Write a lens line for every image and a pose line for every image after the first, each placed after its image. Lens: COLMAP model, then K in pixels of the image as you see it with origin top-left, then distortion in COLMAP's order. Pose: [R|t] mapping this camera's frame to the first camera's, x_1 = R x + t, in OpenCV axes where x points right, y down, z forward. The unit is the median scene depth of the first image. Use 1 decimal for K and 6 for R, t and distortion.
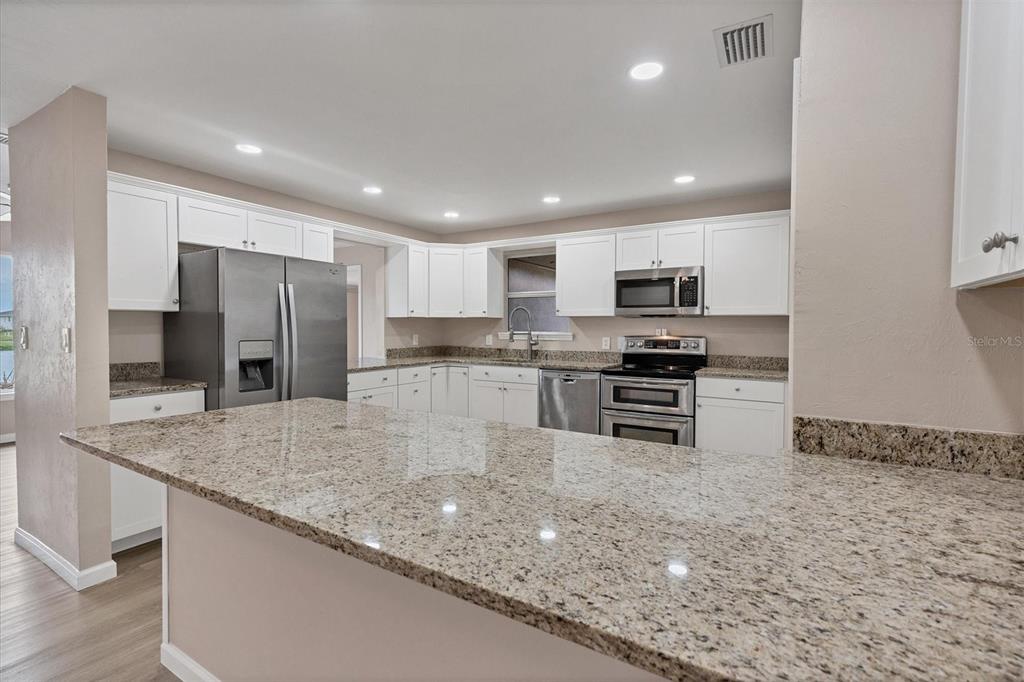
lens RADIAL K [[475.5, 0, 511.0], [0, 475.5, 332.1], [0, 0, 1]] dist [-0.013896, 0.000142]
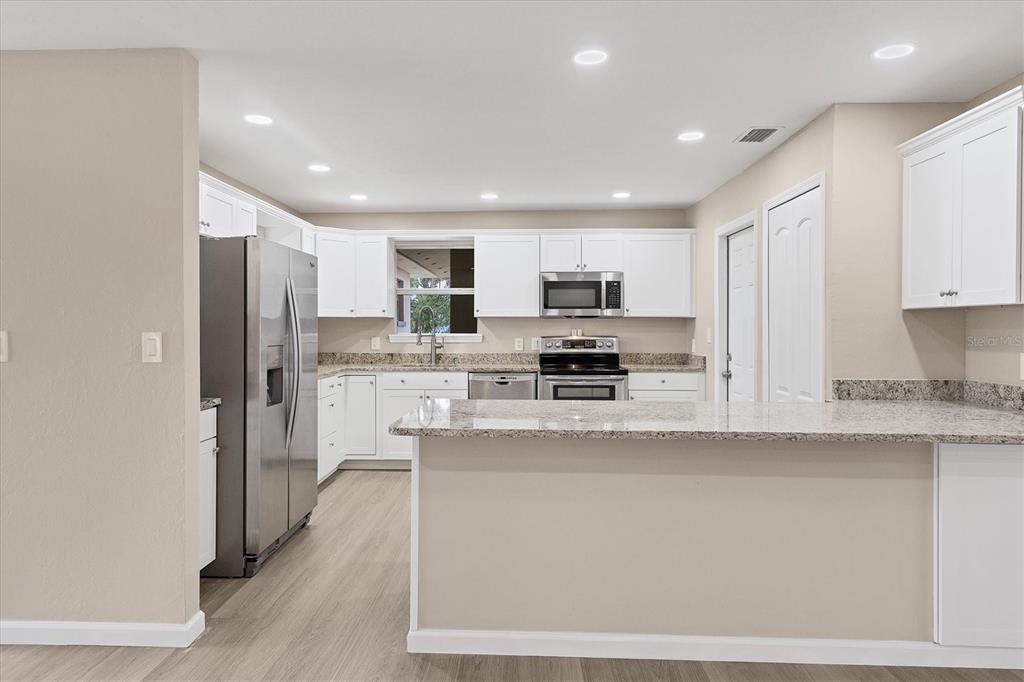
lens RADIAL K [[635.8, 0, 508.0], [0, 635.8, 328.3], [0, 0, 1]] dist [-0.037893, 0.000115]
pose [[0.871760, -0.005904, 0.489897, -0.509220], [0.009552, 0.999942, -0.004946, -0.003741], [-0.489840, 0.008991, 0.871766, -0.138053]]
